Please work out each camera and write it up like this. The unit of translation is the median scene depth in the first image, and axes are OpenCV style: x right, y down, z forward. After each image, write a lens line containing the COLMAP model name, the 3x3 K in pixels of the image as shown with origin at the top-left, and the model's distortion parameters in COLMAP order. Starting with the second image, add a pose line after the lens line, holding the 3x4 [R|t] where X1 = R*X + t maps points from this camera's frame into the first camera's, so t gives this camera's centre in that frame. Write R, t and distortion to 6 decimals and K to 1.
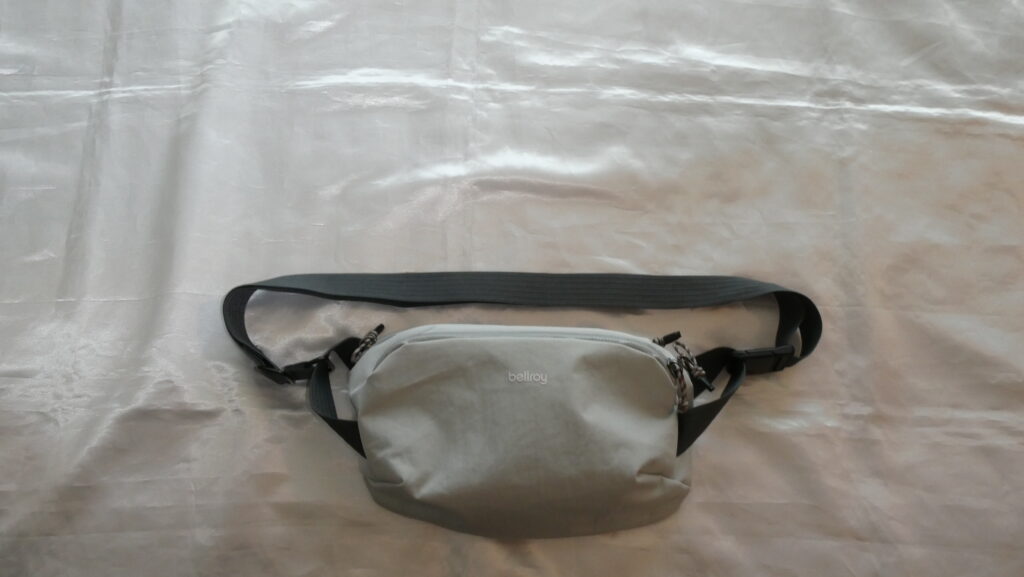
lens RADIAL K [[728.1, 0, 512.0], [0, 728.1, 288.5], [0, 0, 1]] dist [0.006180, -0.017284]
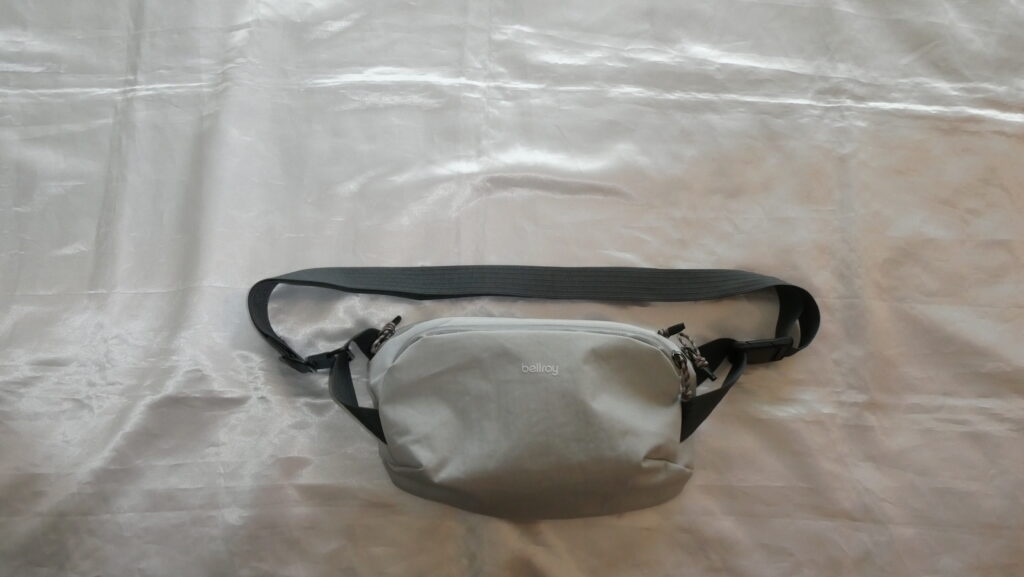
lens RADIAL K [[728.1, 0, 512.0], [0, 728.1, 288.5], [0, 0, 1]] dist [0.006180, -0.017284]
pose [[0.999996, 0.000900, -0.002574, -0.014122], [-0.000815, 0.999463, 0.032754, -0.024881], [0.002602, -0.032752, 0.999460, -0.045572]]
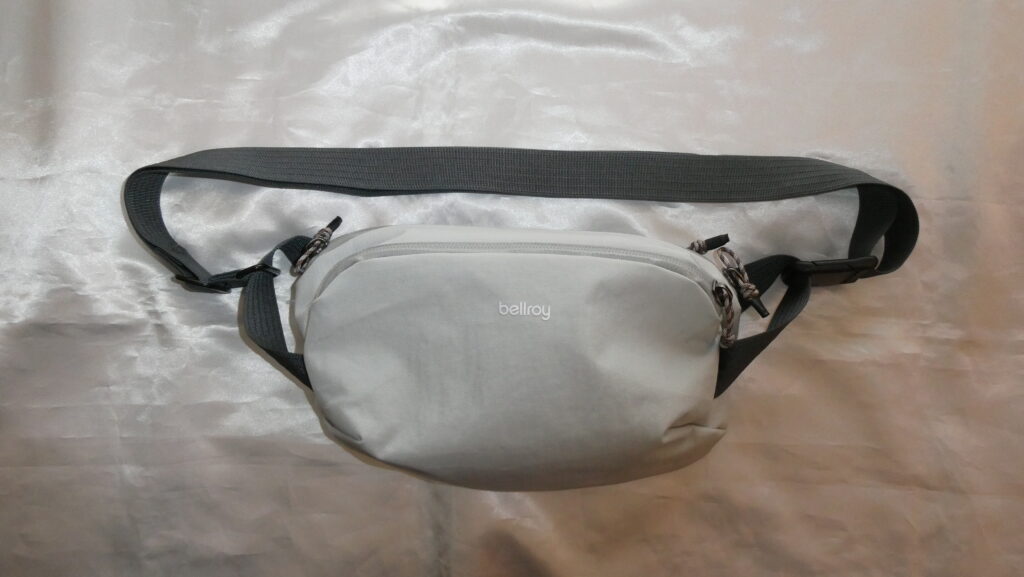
lens RADIAL K [[728.1, 0, 512.0], [0, 728.1, 288.5], [0, 0, 1]] dist [0.006180, -0.017284]
pose [[0.999789, 0.015556, -0.013404, 0.015994], [-0.011686, 0.967782, 0.251520, -0.074738], [0.016884, -0.251310, 0.967759, 0.246743]]
